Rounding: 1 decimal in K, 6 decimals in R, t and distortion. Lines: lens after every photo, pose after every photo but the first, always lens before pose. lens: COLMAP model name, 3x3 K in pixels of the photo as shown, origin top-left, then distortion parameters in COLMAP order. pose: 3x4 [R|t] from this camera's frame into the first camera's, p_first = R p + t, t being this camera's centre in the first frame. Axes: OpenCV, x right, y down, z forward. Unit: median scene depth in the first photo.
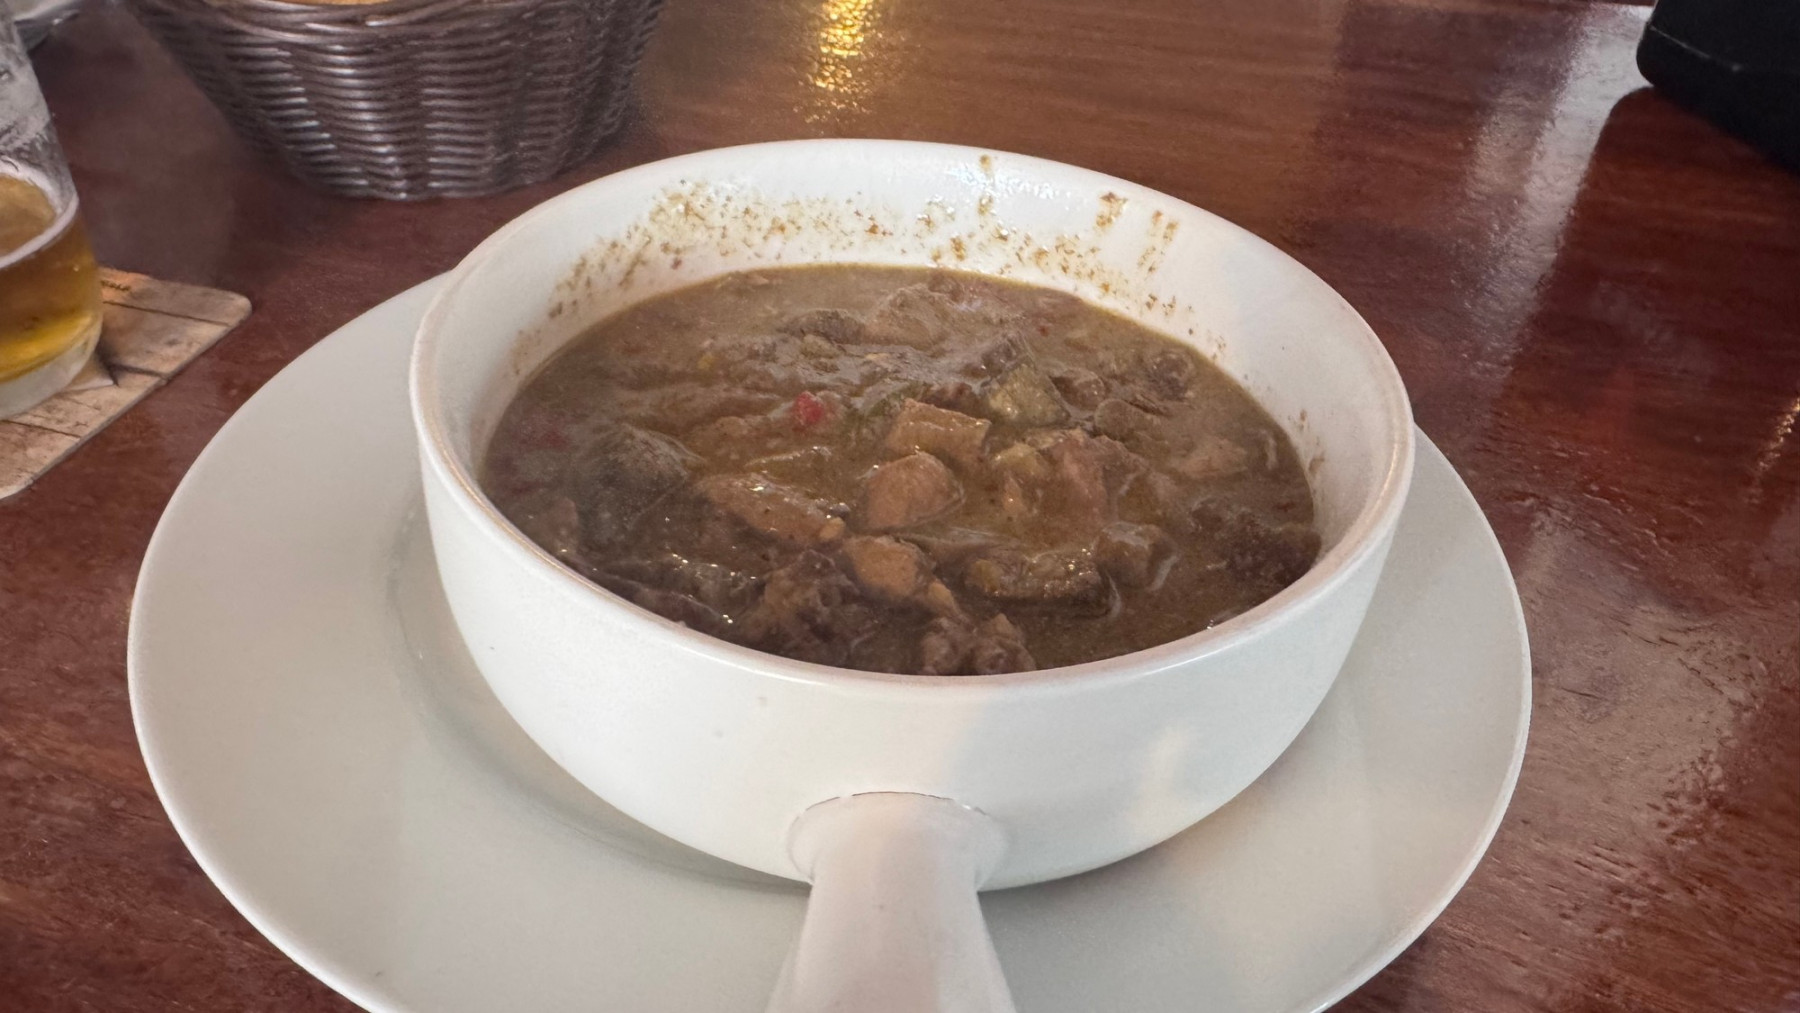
lens RADIAL K [[1396.5, 0, 891.2], [0, 1396.5, 498.0], [0, 0, 1]] dist [-0.014619, 0.018330]
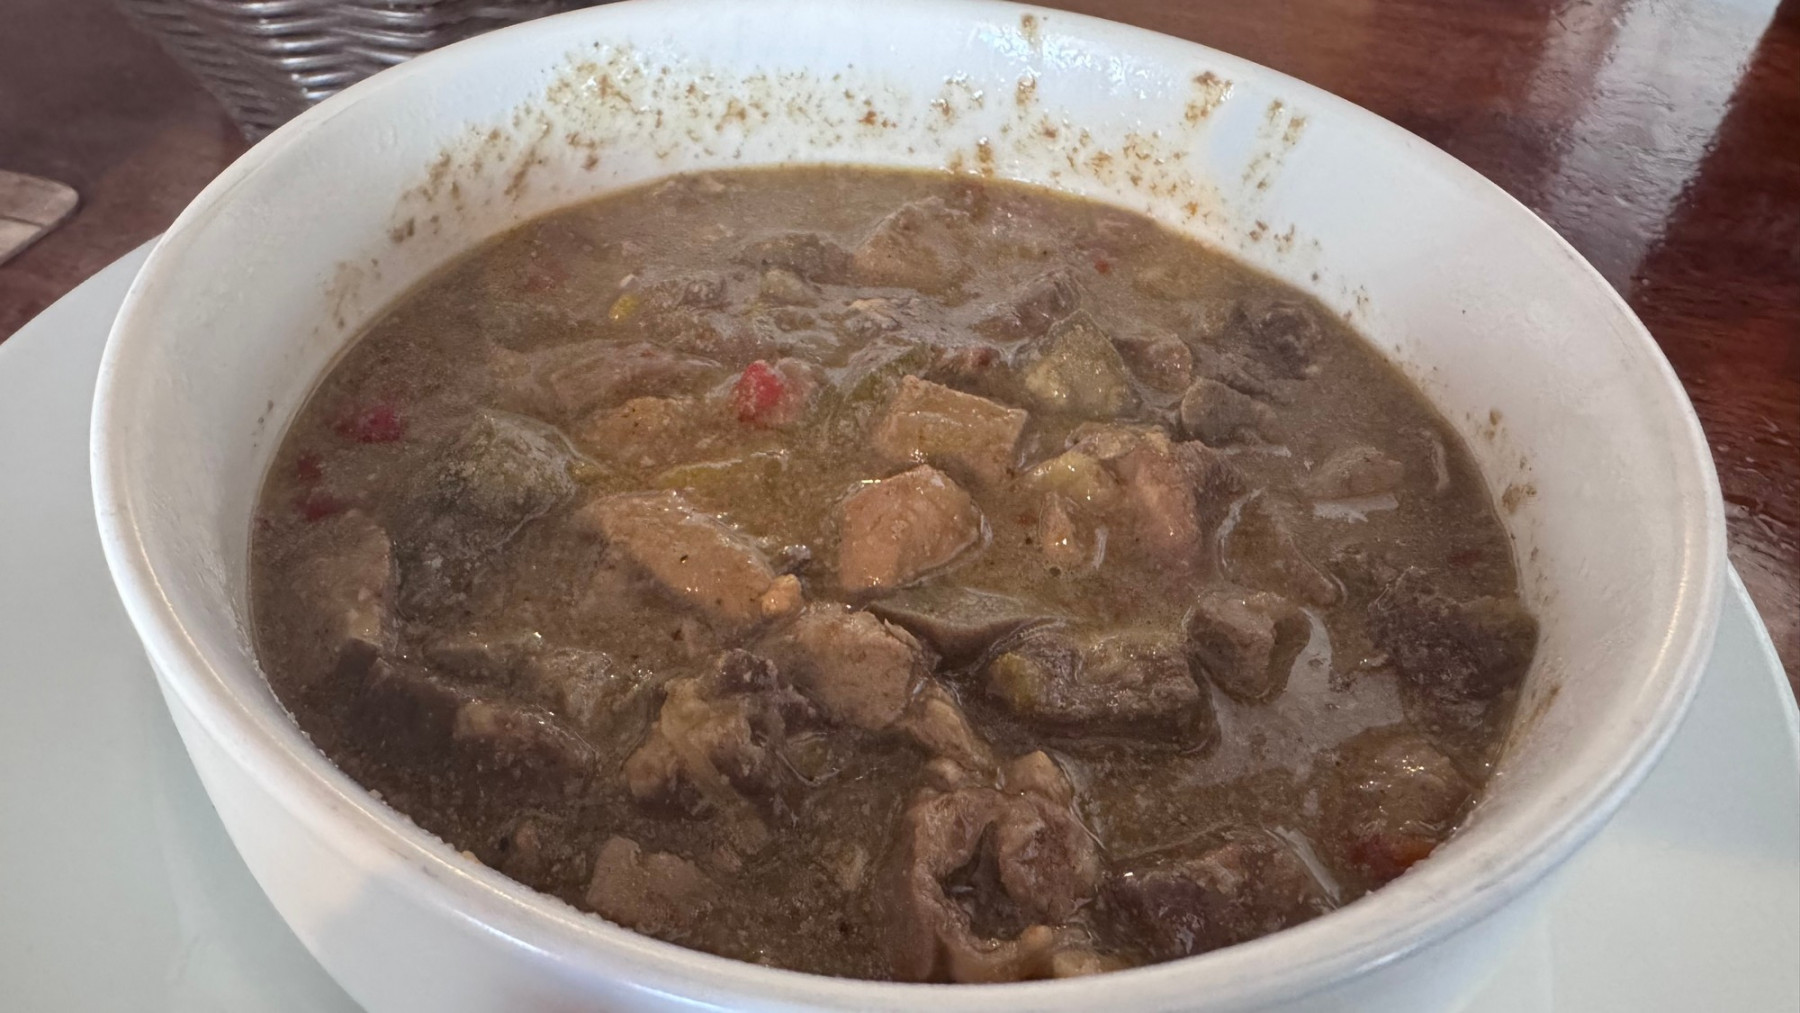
lens RADIAL K [[1396.5, 0, 899.1], [0, 1396.5, 511.6], [0, 0, 1]] dist [-0.014619, 0.018330]
pose [[0.999735, 0.021469, -0.008258, 0.013949], [-0.020639, 0.995723, 0.090051, -0.061875], [0.010156, -0.089856, 0.995903, 0.295393]]
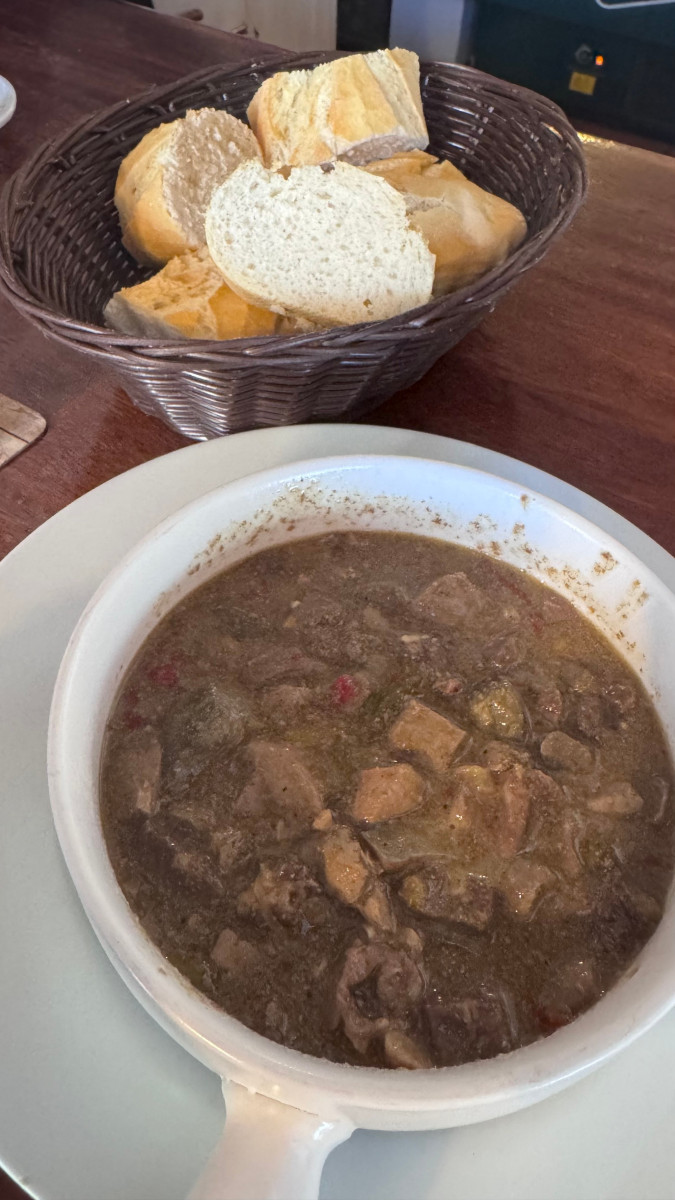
lens RADIAL K [[931.0, 0, 365.9], [0, 931.0, 589.3], [0, 0, 1]] dist [-0.014619, 0.018330]
pose [[0.965329, 0.215833, -0.146820, 0.075158], [-0.180589, 0.958313, 0.221412, -0.353552], [0.188487, -0.187221, 0.964065, 0.102433]]
